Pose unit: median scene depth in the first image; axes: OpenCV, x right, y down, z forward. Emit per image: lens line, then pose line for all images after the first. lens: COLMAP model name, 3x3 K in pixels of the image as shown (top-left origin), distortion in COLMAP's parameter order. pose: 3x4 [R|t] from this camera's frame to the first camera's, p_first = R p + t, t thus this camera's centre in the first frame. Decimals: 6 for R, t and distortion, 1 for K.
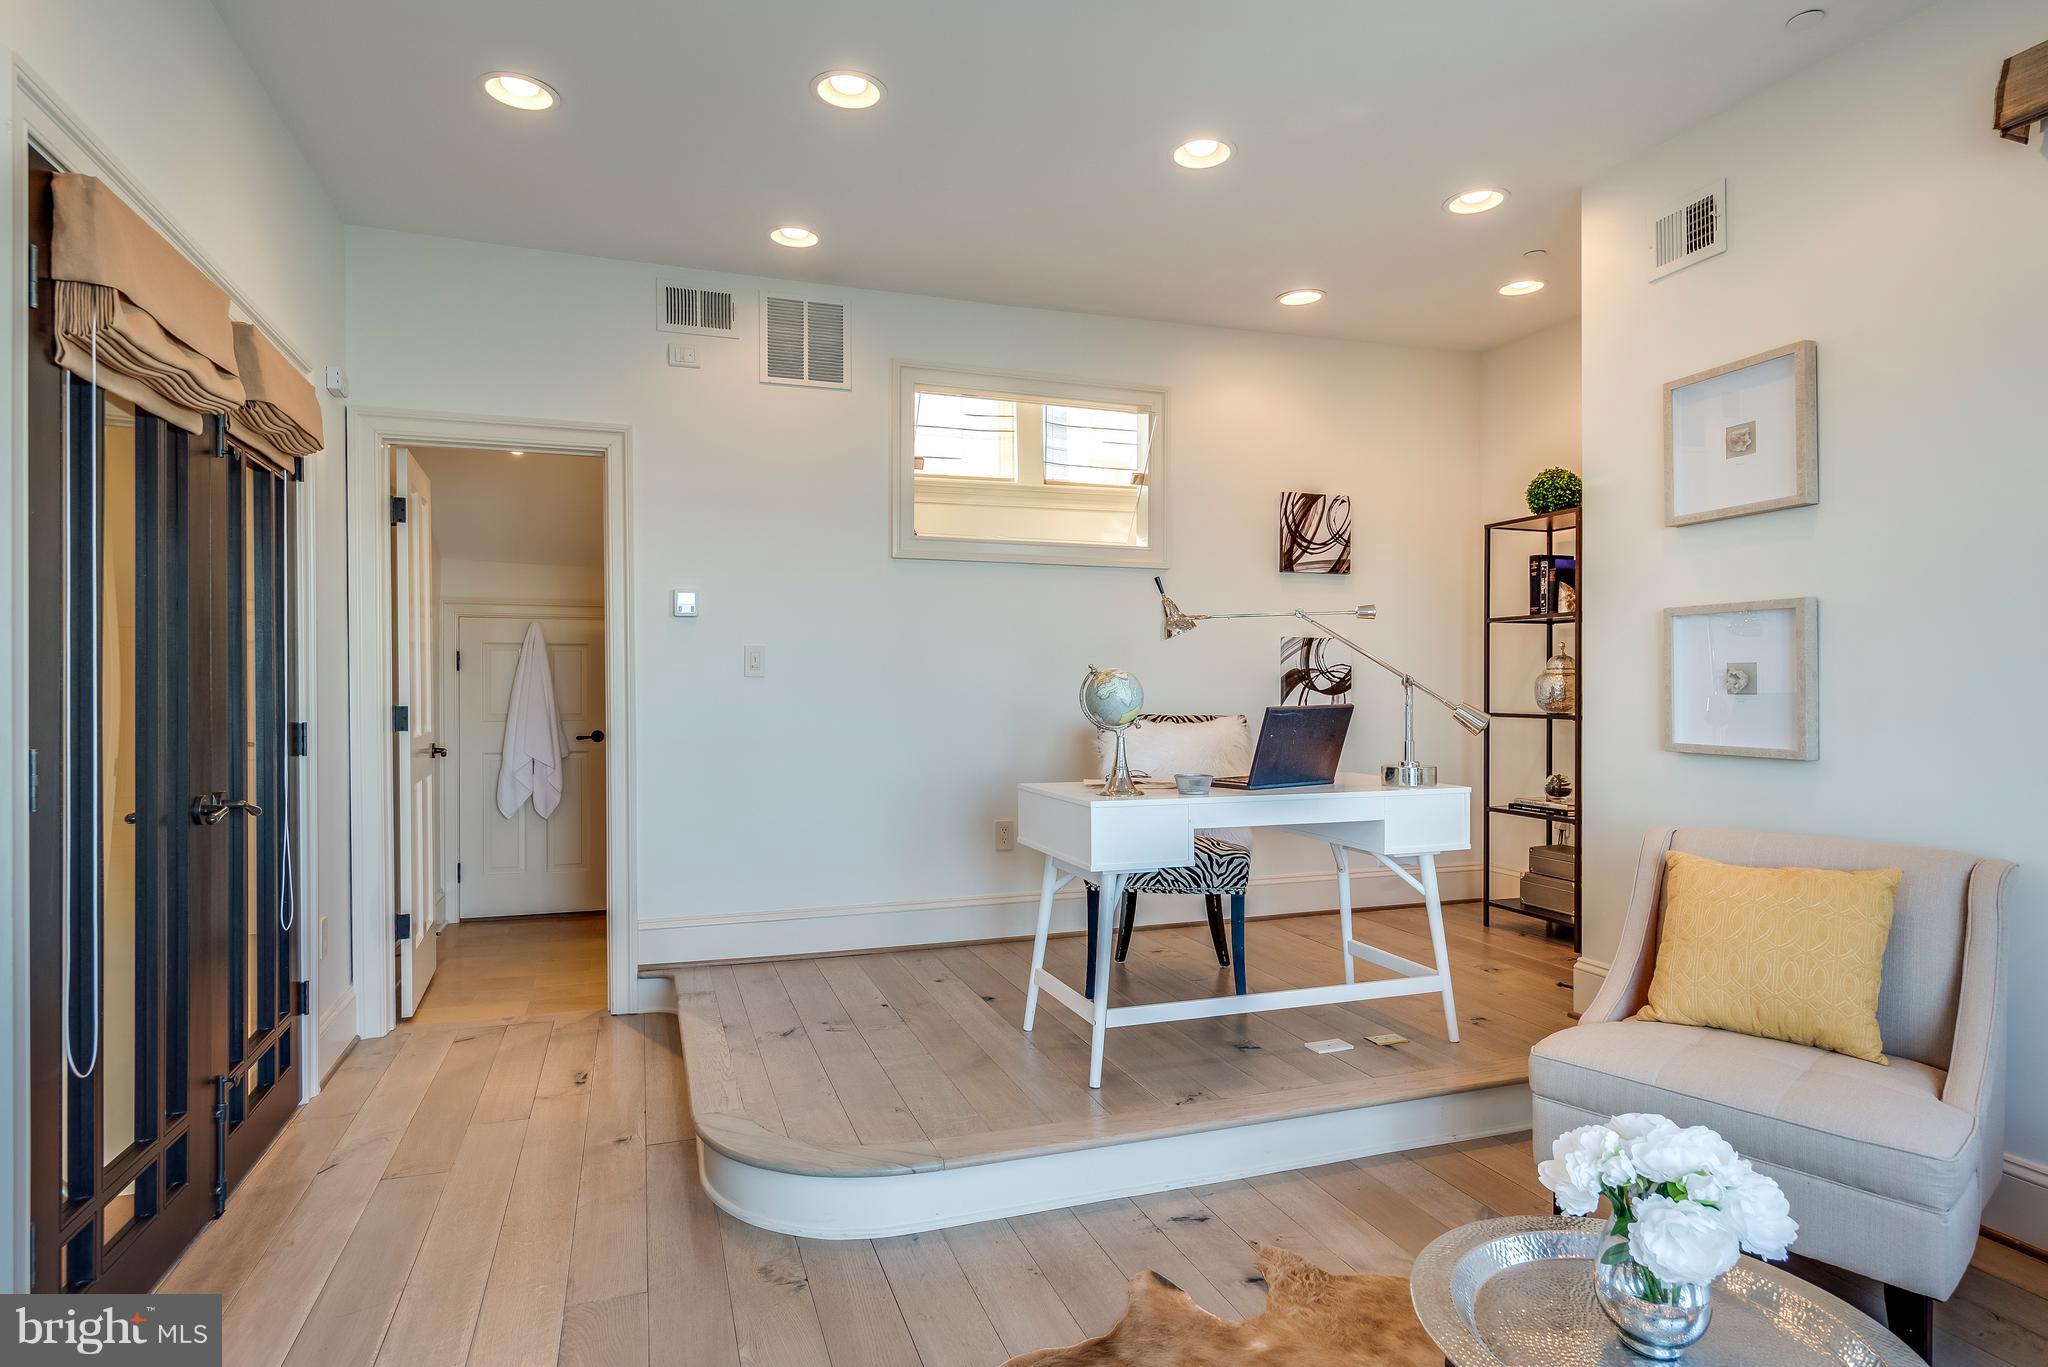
lens RADIAL K [[1090.6, 0, 1024.7], [0, 1090.6, 684.3], [0, 0, 1]] dist [-0.002371, 0.000571]
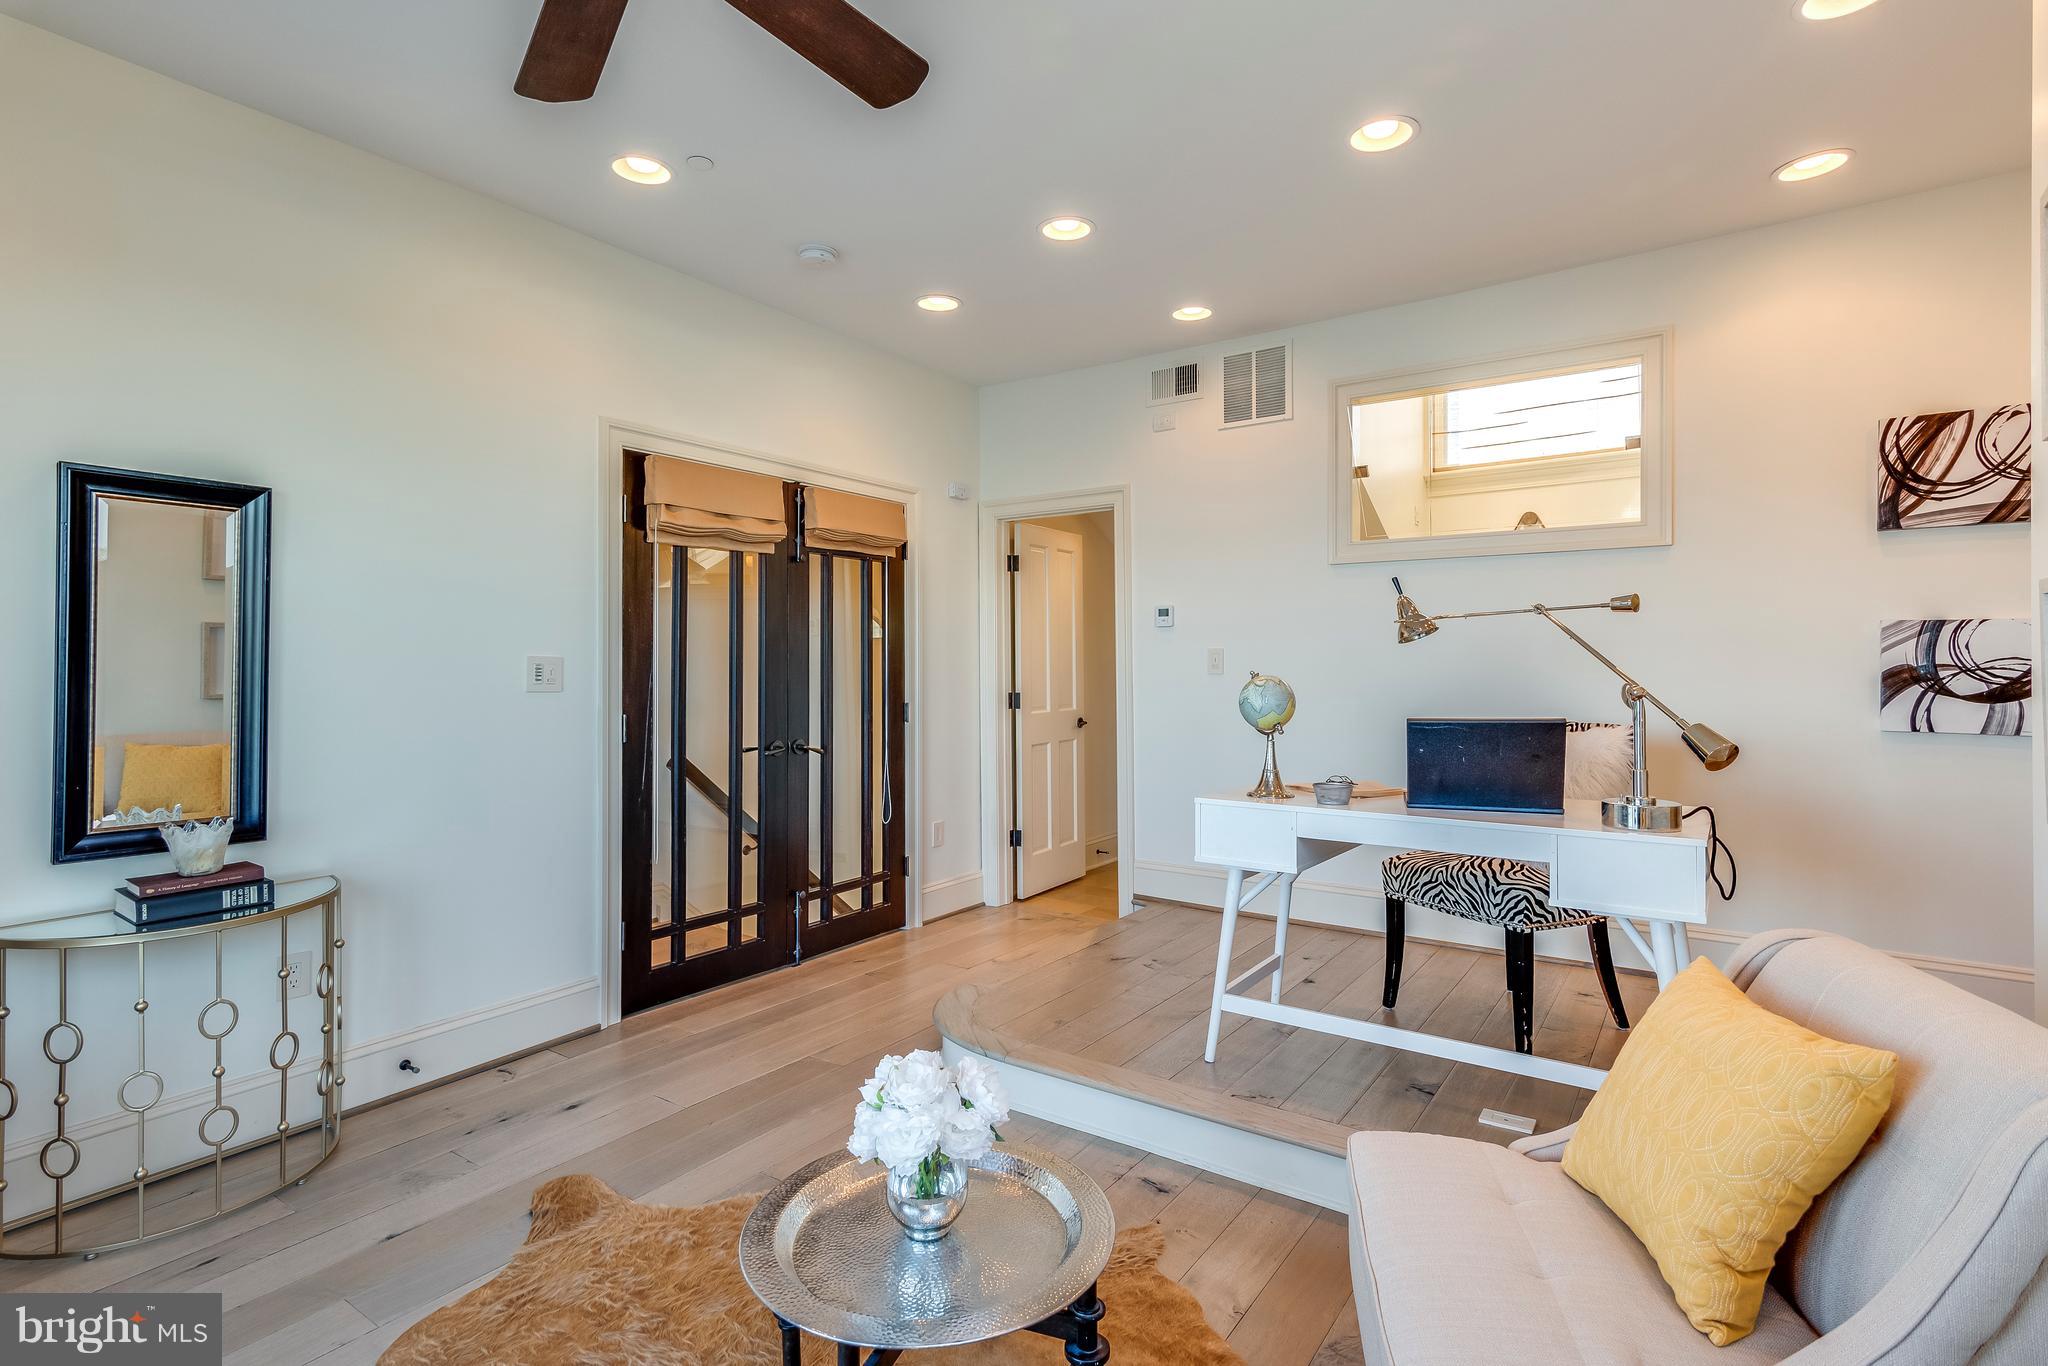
lens RADIAL K [[995.4, 0, 1020.9], [0, 995.4, 652.3], [0, 0, 1]] dist [0.007104, 0.000772]
pose [[0.586255, -0.009370, -0.810072, 0.439658], [0.001035, 0.999941, -0.010817, -0.015989], [0.810126, 0.005503, 0.586231, 0.150883]]
